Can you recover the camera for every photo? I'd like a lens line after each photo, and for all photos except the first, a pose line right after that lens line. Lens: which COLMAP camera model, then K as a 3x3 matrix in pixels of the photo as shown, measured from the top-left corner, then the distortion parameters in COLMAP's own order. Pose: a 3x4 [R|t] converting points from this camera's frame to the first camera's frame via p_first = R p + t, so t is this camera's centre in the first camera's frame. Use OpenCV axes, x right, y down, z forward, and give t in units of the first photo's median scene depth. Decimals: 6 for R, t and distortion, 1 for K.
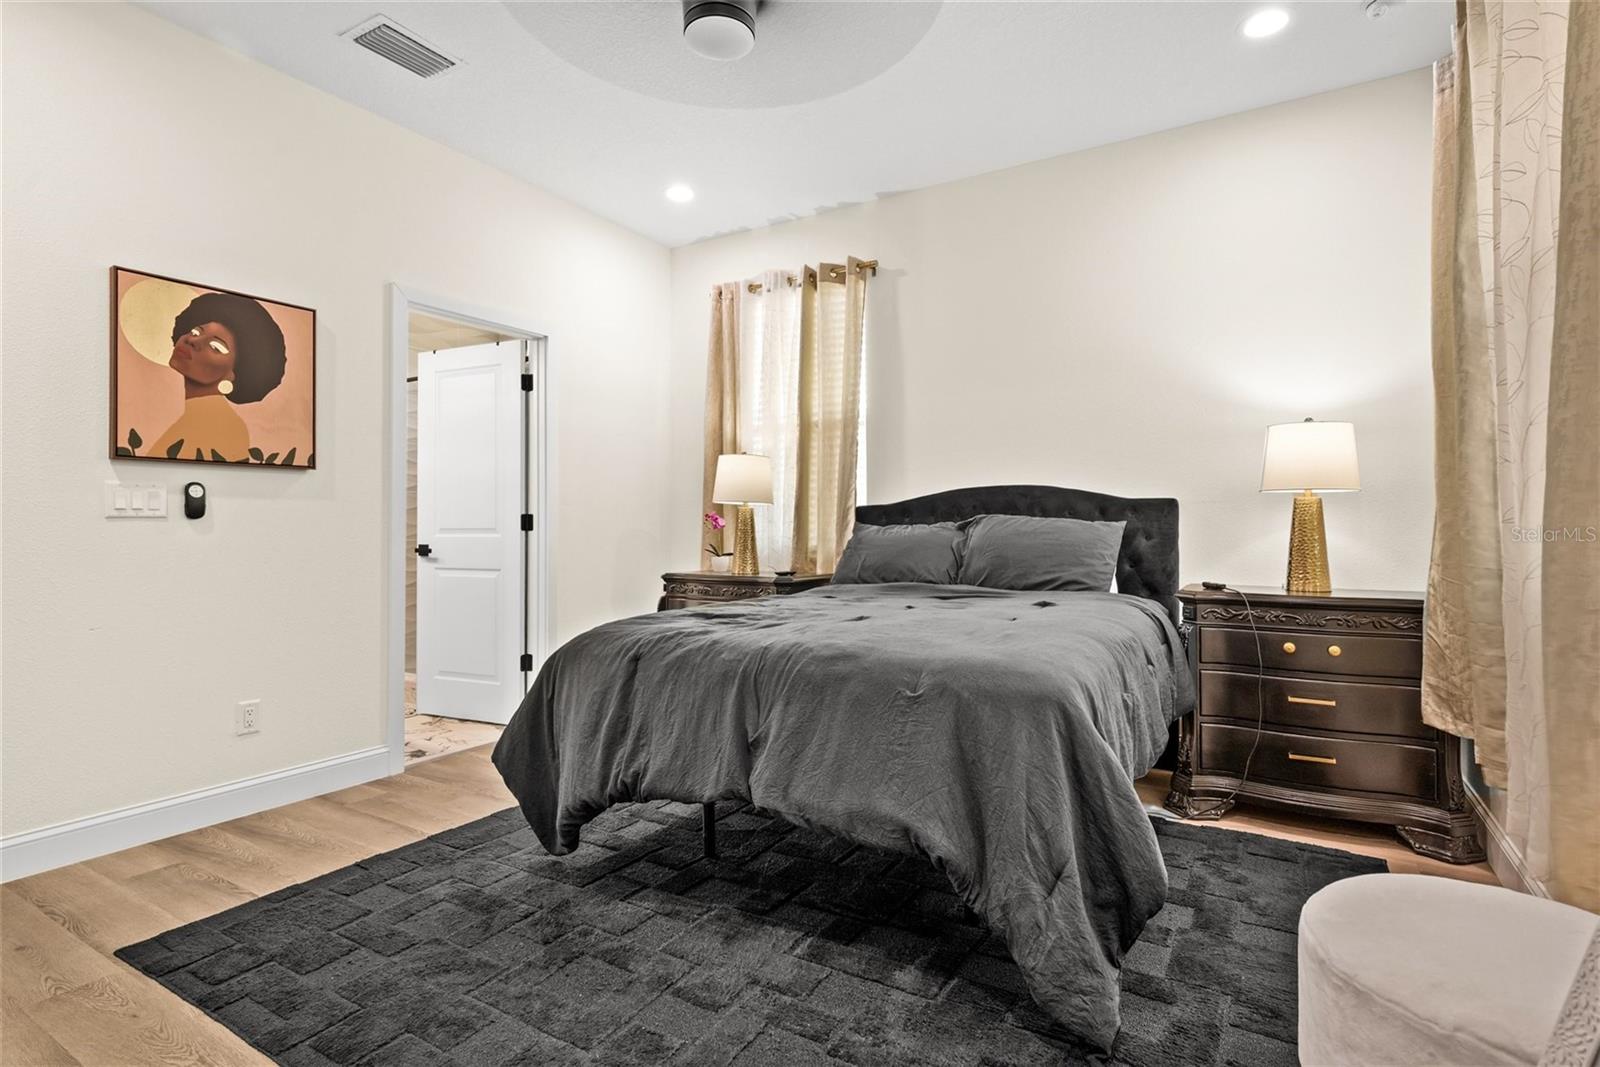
lens RADIAL K [[791.0, 0, 800.0], [0, 791.0, 533.5], [0, 0, 1]] dist [-0.001046, 0.000038]
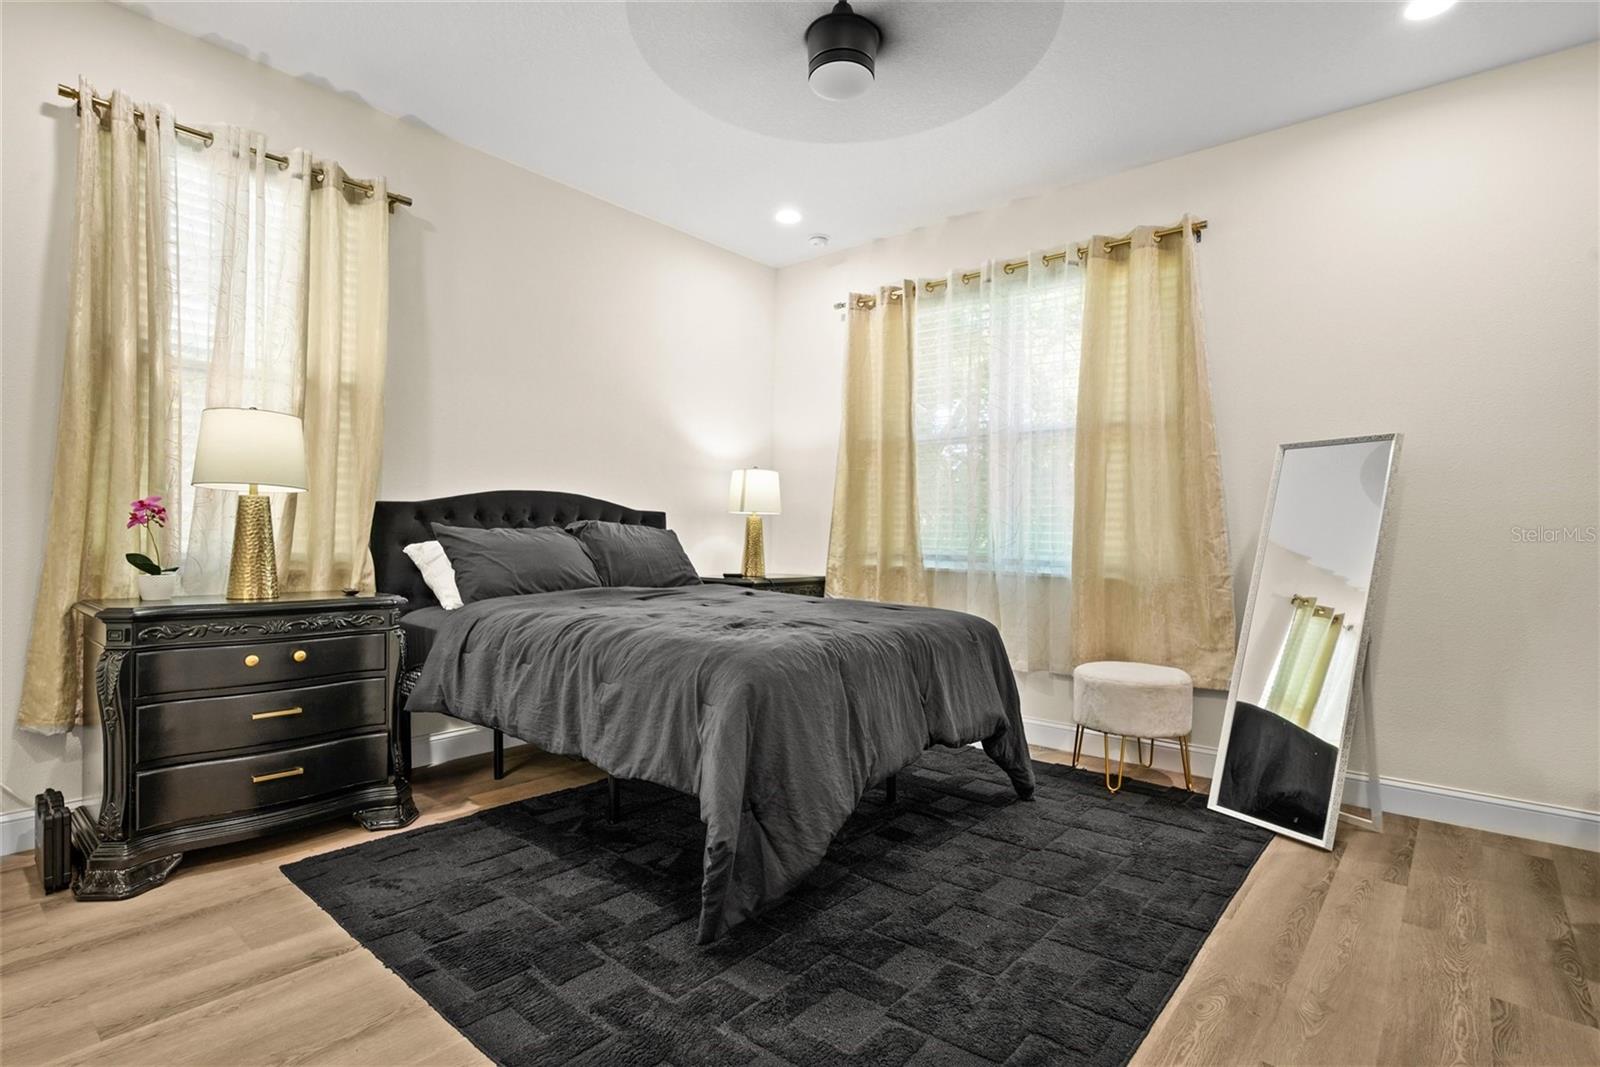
lens RADIAL K [[800.5, 0, 800.2], [0, 800.5, 554.1], [0, 0, 1]] dist [0.000587, 0.000151]
pose [[0.143952, -0.016341, 0.989450, -0.884914], [-0.002155, 0.999856, 0.016826, 0.002770], [-0.989582, -0.004554, 0.143896, 0.655866]]
